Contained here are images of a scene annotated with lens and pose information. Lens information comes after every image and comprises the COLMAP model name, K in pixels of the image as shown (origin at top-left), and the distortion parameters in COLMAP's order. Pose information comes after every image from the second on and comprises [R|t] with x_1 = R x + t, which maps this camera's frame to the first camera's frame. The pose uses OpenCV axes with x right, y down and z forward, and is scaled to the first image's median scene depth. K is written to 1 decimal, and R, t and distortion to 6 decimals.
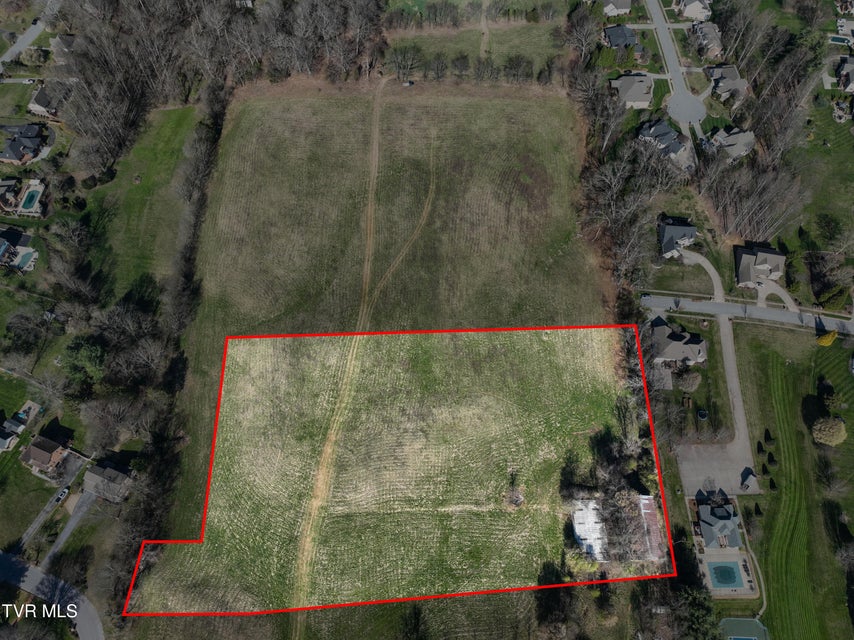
lens RADIAL K [[597.4, 0, 427.0], [0, 597.4, 320.0], [0, 0, 1]] dist [-0.003270, 0.016078]
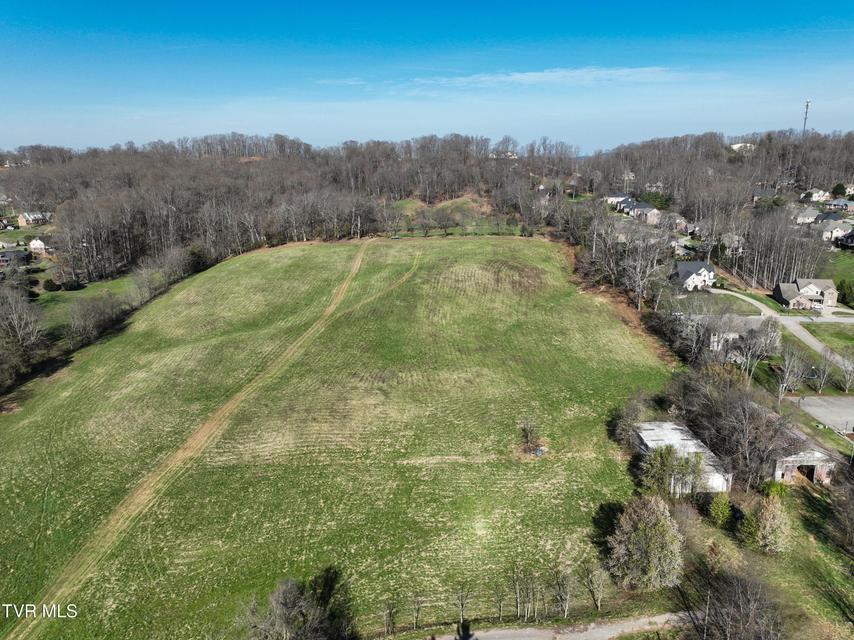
lens RADIAL K [[597.4, 0, 427.0], [0, 597.4, 320.0], [0, 0, 1]] dist [-0.003270, 0.016078]
pose [[0.999634, -0.012209, -0.024160, 0.060756], [-0.009195, 0.686314, -0.727247, 0.617589], [0.025461, 0.727203, 0.685950, 0.510424]]
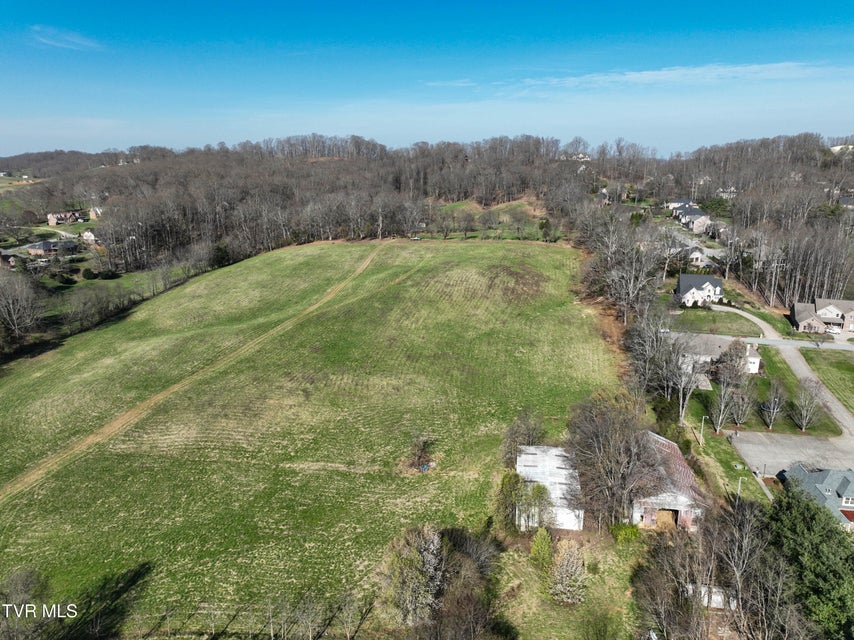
lens RADIAL K [[597.4, 0, 427.0], [0, 597.4, 320.0], [0, 0, 1]] dist [-0.003270, 0.016078]
pose [[0.982328, 0.037985, -0.183275, 0.243977], [-0.159704, 0.680742, -0.714902, 0.587361], [0.097608, 0.731537, 0.674778, 0.529036]]
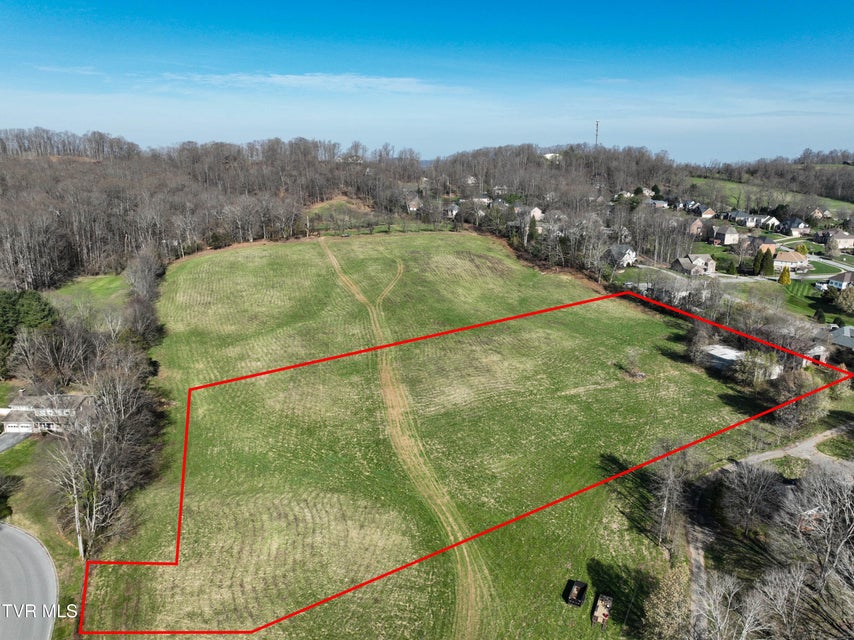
lens RADIAL K [[597.4, 0, 427.0], [0, 597.4, 320.0], [0, 0, 1]] dist [-0.003270, 0.016078]
pose [[0.940772, -0.088484, 0.327290, -0.356422], [0.299264, 0.670409, -0.678964, 0.690927], [-0.159341, 0.736697, 0.657182, 0.465298]]
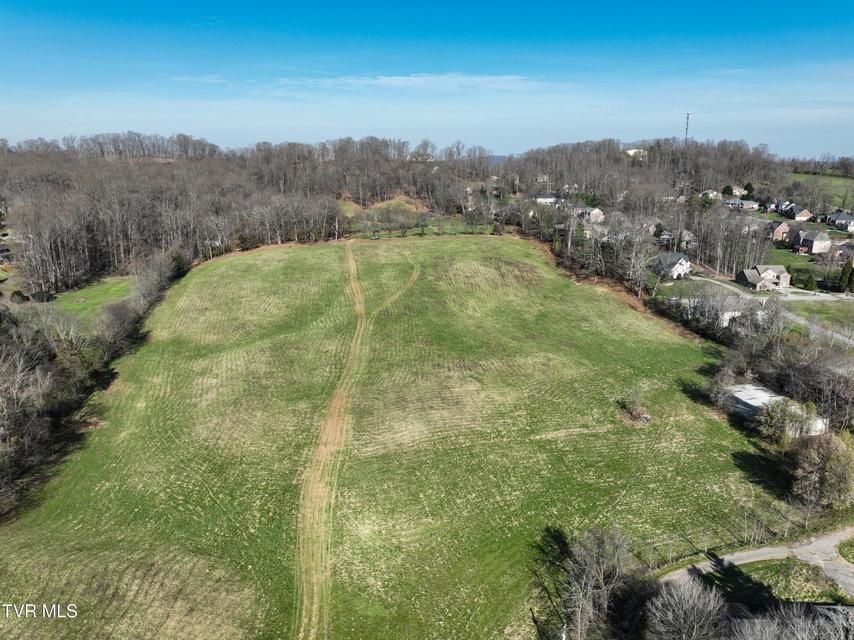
lens RADIAL K [[597.4, 0, 427.0], [0, 597.4, 320.0], [0, 0, 1]] dist [-0.003270, 0.016078]
pose [[0.982808, -0.058610, 0.175083, -0.180587], [0.167753, 0.679578, -0.714166, 0.639207], [-0.077125, 0.731259, 0.677726, 0.495179]]
